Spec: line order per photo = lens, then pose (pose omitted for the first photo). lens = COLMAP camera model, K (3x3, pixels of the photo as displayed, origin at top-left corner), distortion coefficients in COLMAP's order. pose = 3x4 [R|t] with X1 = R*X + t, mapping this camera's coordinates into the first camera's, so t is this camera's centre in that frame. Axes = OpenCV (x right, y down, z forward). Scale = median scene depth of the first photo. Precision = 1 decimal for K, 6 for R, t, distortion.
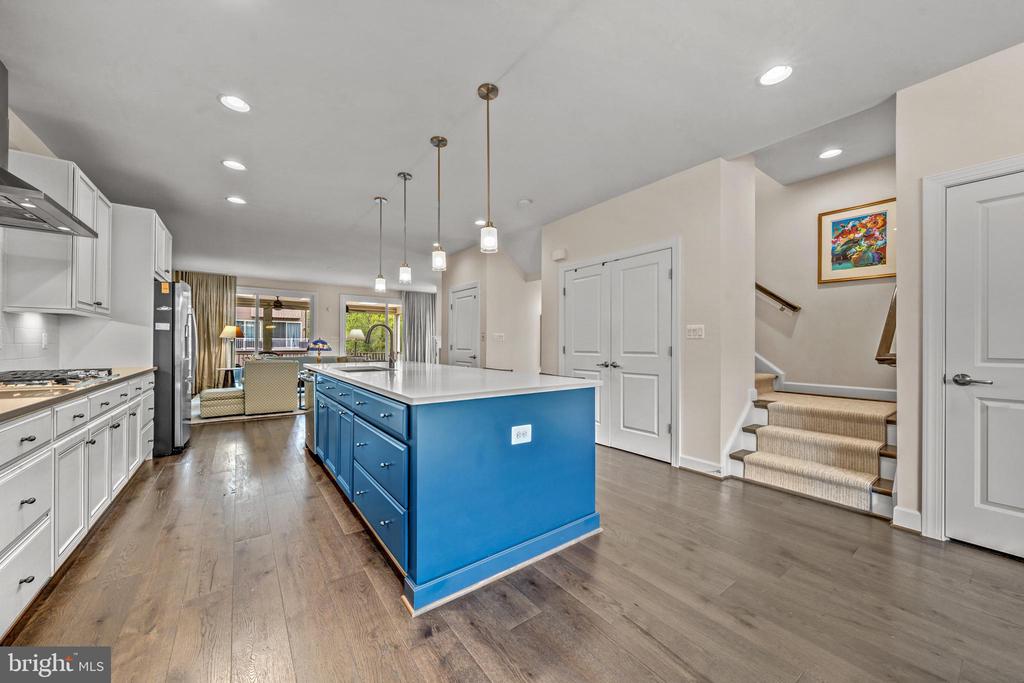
lens RADIAL K [[370.1, 0, 510.6], [0, 370.1, 344.3], [0, 0, 1]] dist [0.000404, 0.000070]
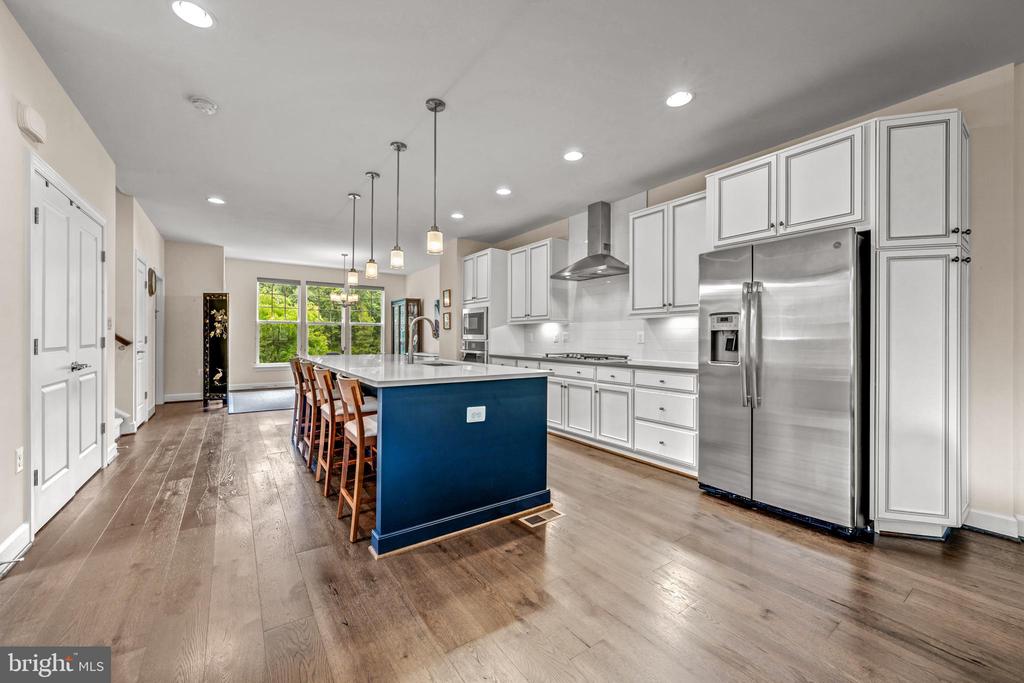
lens RADIAL K [[396.8, 0, 507.6], [0, 396.8, 336.9], [0, 0, 1]] dist [0.000218, 0.000026]
pose [[-0.999607, -0.010456, 0.026023, -0.510303], [-0.010519, 0.999942, -0.002281, -0.003148], [-0.025998, -0.002554, -0.999659, 1.728837]]
